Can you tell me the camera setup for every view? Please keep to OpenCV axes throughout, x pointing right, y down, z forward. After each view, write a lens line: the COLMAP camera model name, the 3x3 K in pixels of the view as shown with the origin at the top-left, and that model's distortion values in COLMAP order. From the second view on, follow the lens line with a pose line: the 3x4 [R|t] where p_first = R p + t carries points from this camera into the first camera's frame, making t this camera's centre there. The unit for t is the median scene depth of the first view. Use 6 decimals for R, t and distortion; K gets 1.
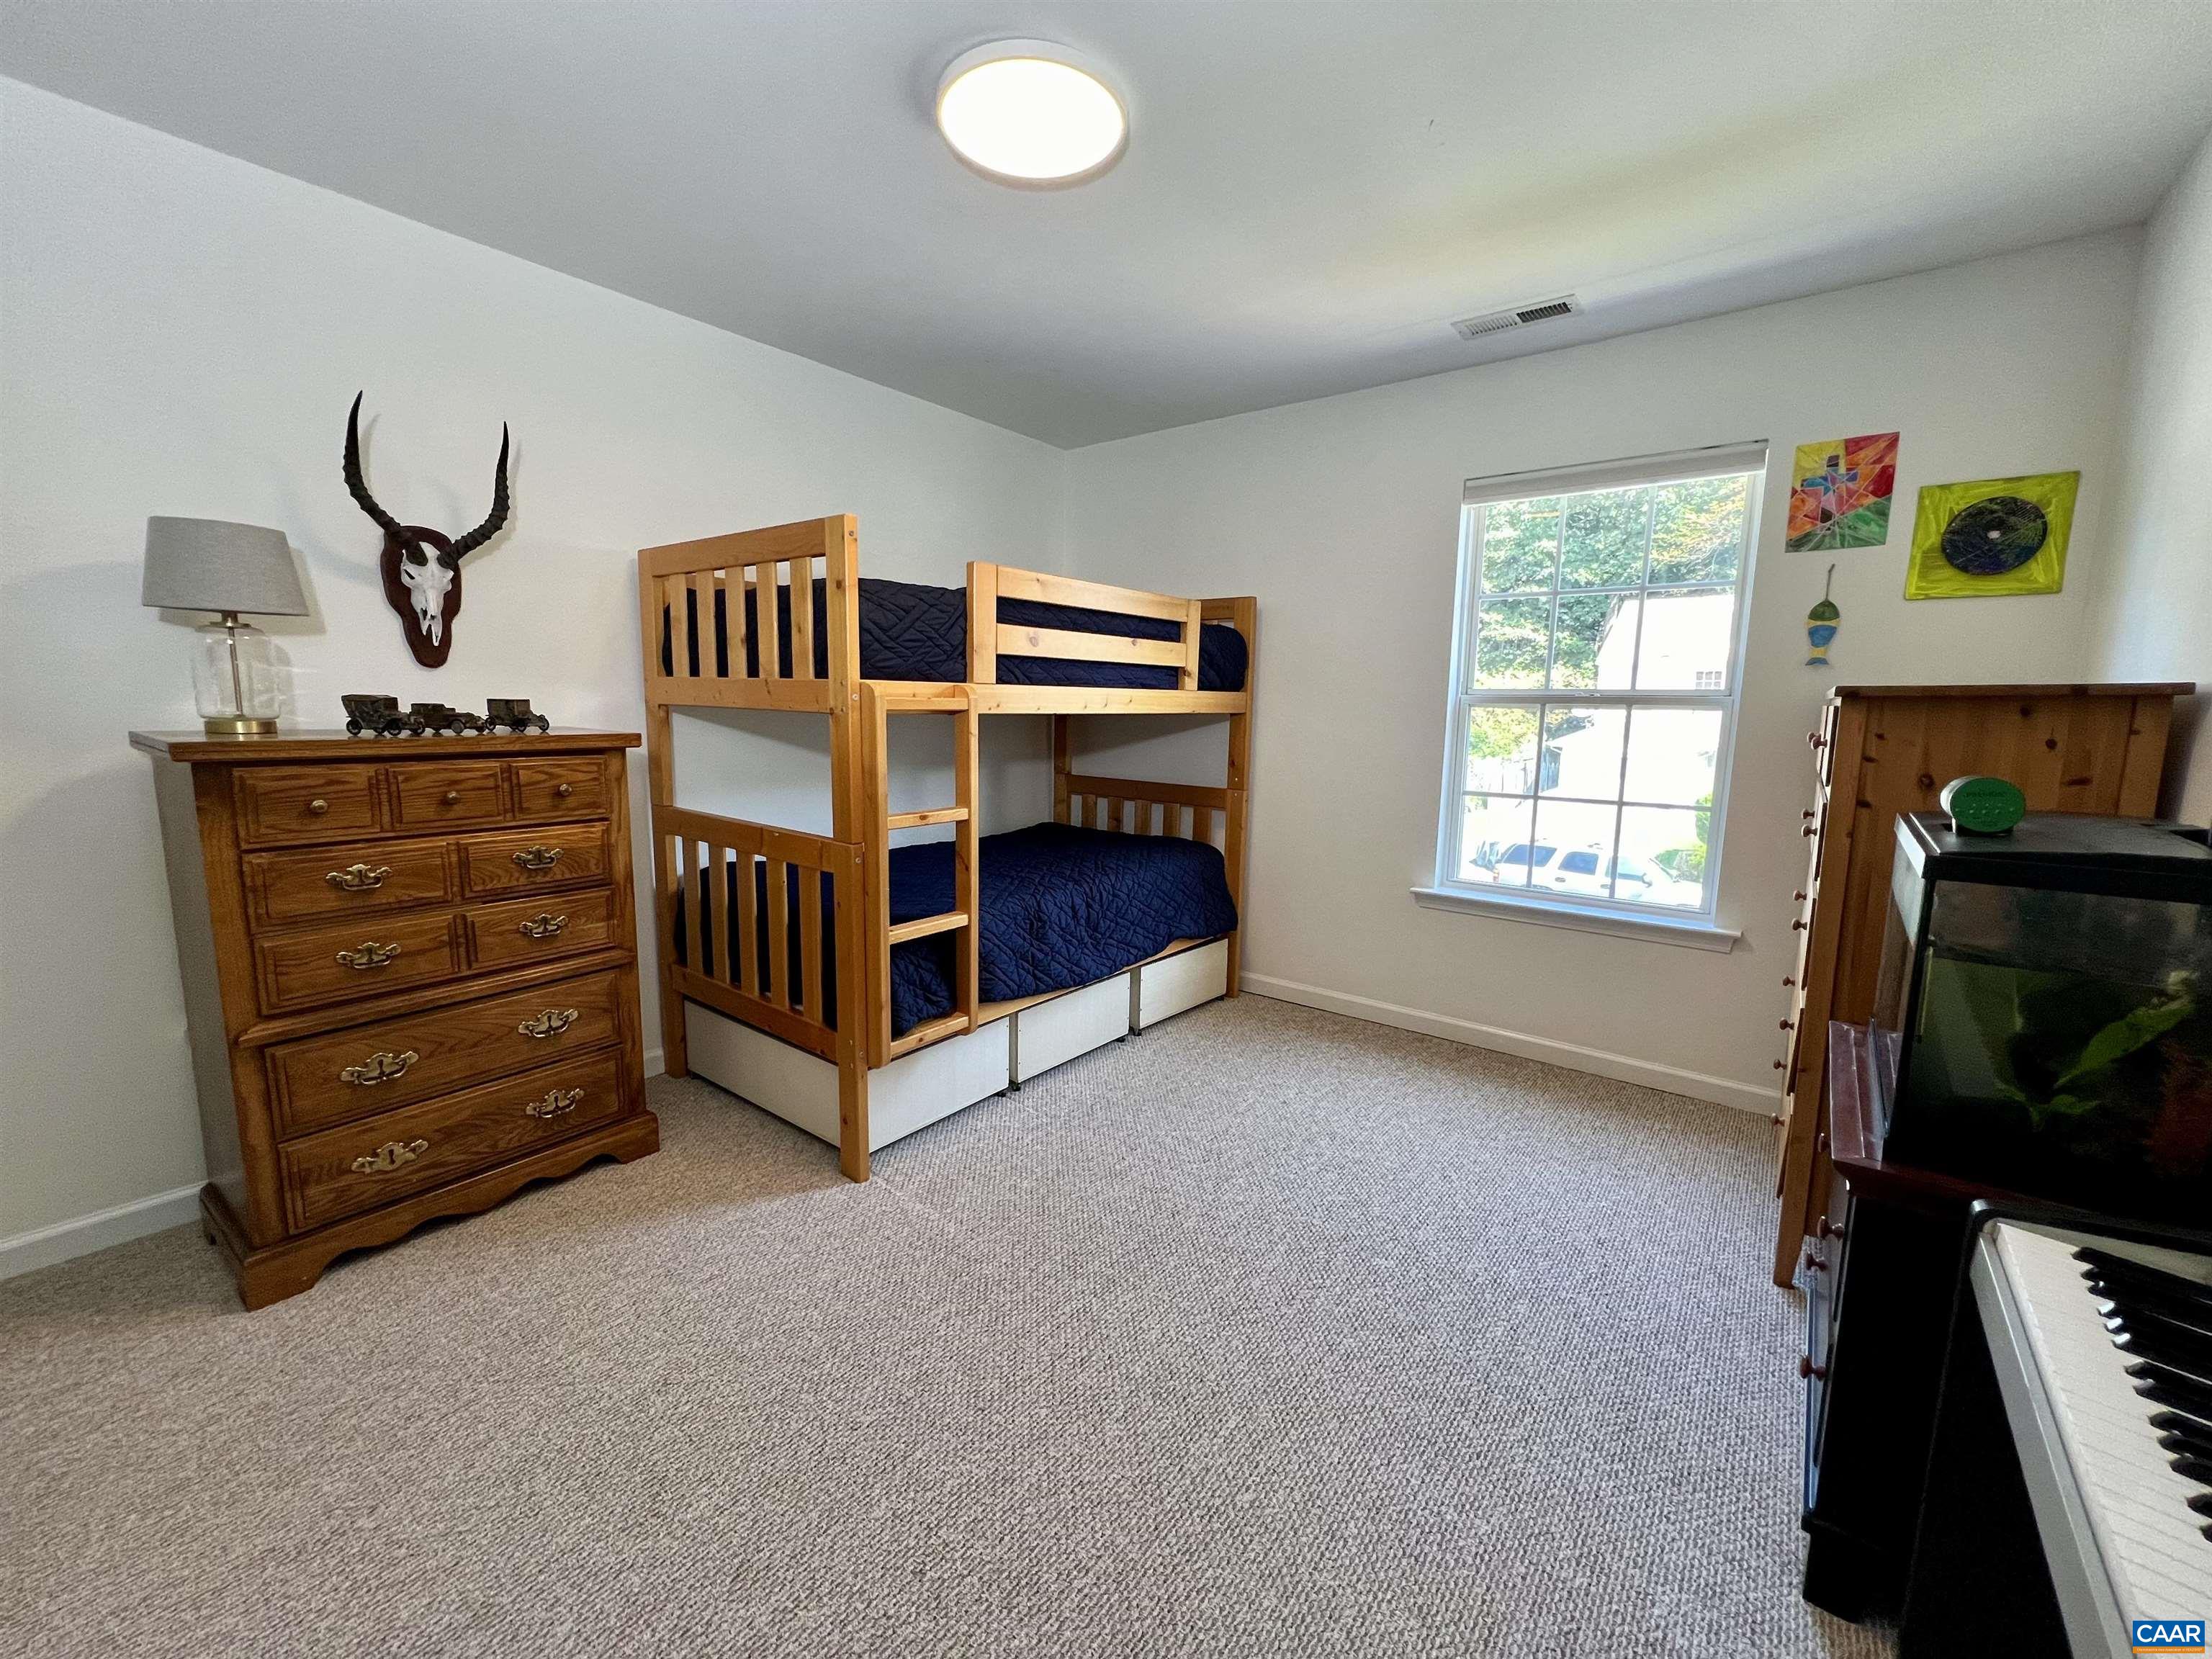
lens RADIAL K [[888.9, 0, 1119.4], [0, 888.9, 822.9], [0, 0, 1]] dist [0.001095, 0.000074]
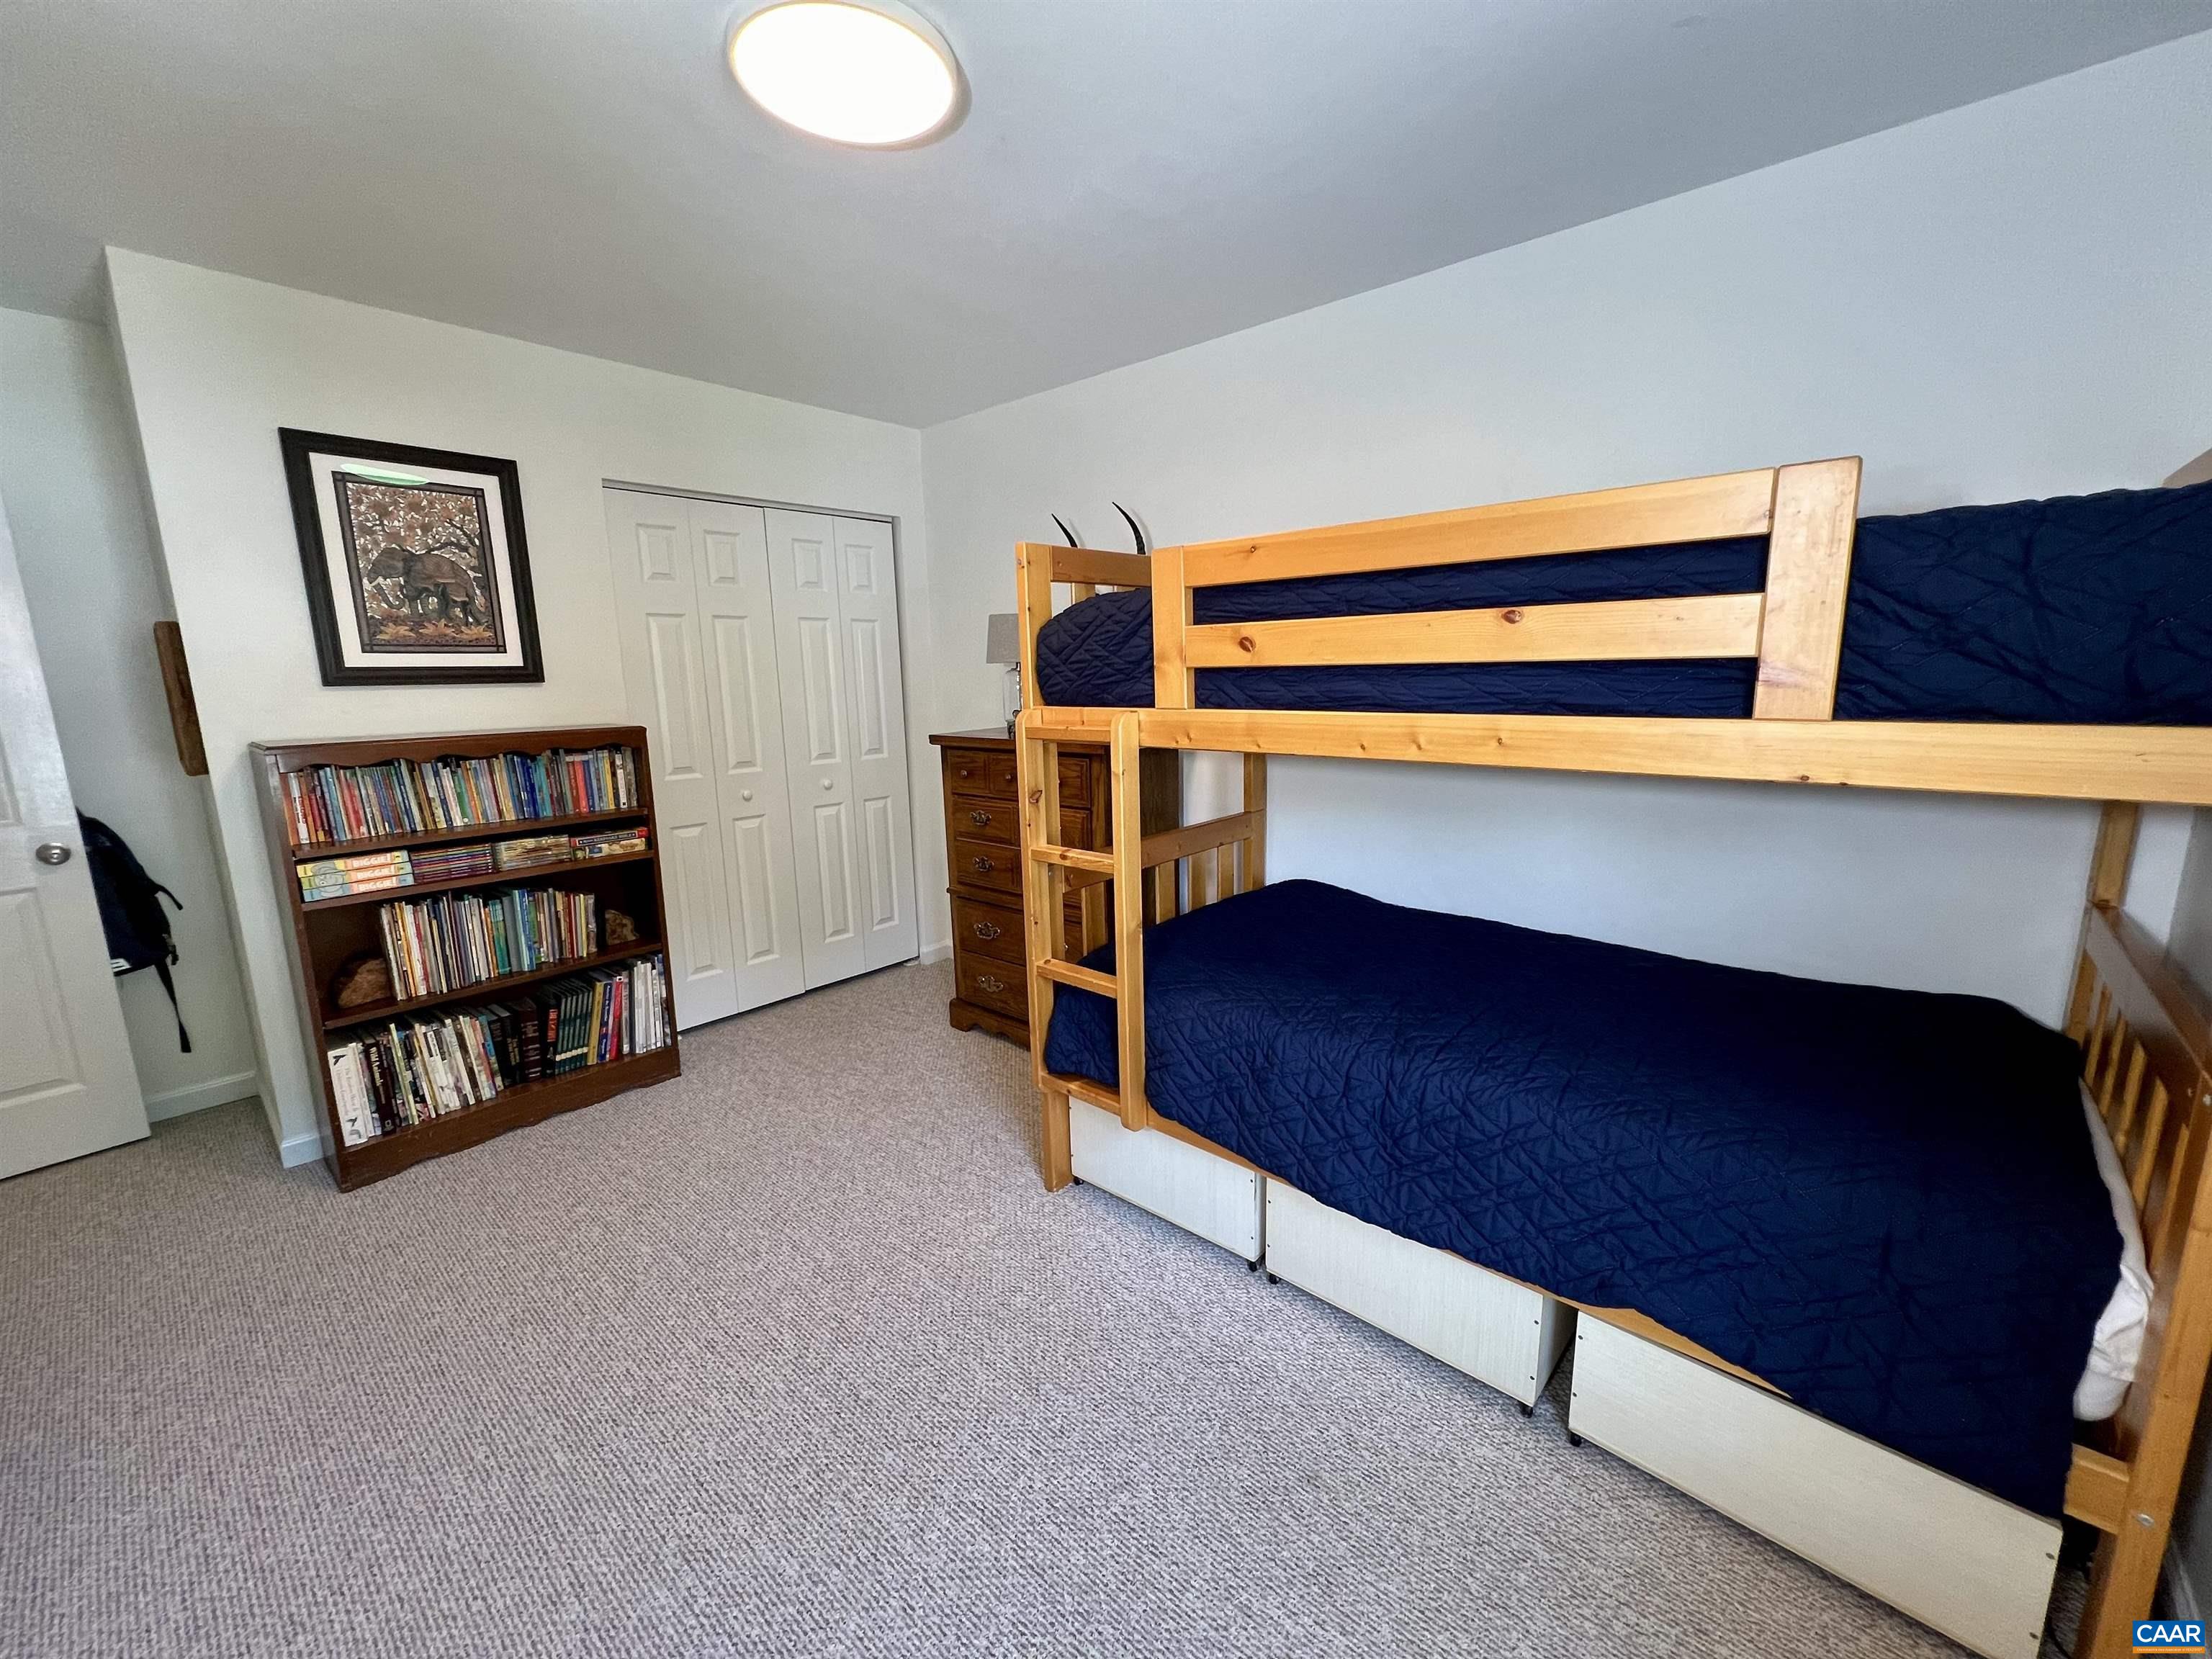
lens RADIAL K [[888.9, 0, 1121.1], [0, 888.9, 831.8], [0, 0, 1]] dist [0.001095, 0.000074]
pose [[-0.061924, 0.155731, -0.985857, 0.596647], [-0.131608, 0.977853, 0.162733, -0.164871], [0.989366, 0.139824, -0.040058, 0.967830]]
